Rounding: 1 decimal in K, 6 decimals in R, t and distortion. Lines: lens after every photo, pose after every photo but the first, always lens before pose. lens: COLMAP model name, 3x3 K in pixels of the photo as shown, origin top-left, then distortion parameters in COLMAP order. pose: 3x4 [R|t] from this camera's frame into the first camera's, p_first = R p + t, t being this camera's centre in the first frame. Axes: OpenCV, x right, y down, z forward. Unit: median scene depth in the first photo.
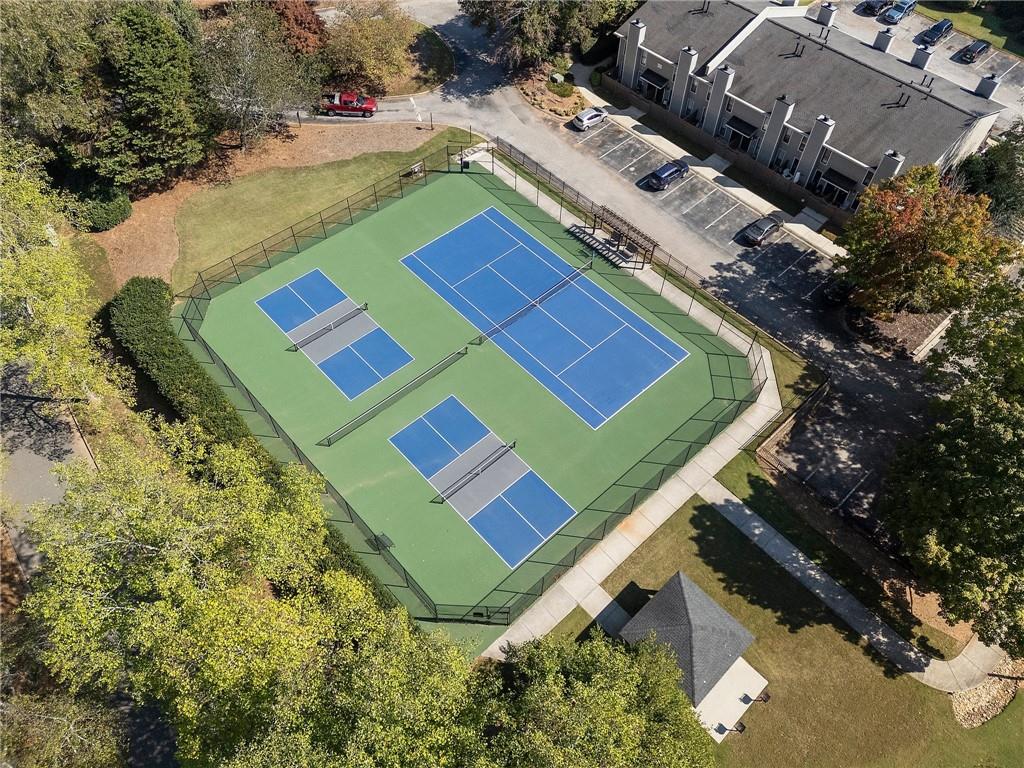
lens RADIAL K [[748.5, 0, 512.0], [0, 748.5, 384.0], [0, 0, 1]] dist [0.057573, -0.050135]
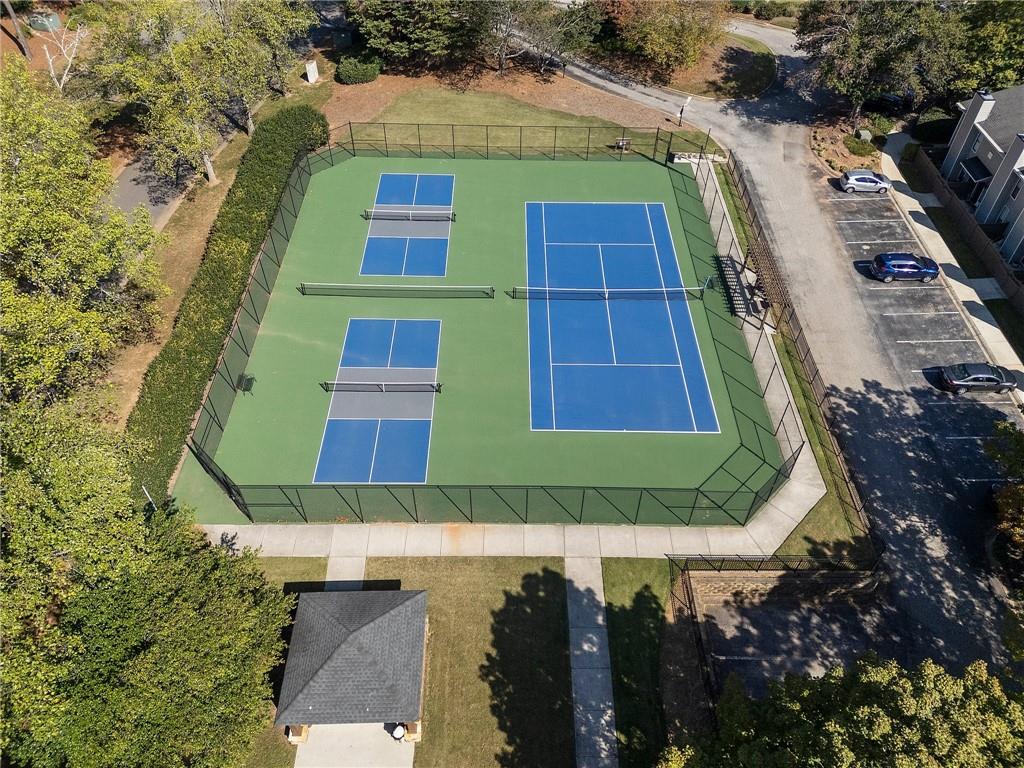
lens RADIAL K [[748.5, 0, 512.0], [0, 748.5, 384.0], [0, 0, 1]] dist [0.057573, -0.050135]
pose [[0.737373, 0.482624, -0.472605, 0.375706], [-0.541348, 0.840684, 0.013879, 0.017724], [0.404010, 0.245609, 0.881165, 0.243804]]
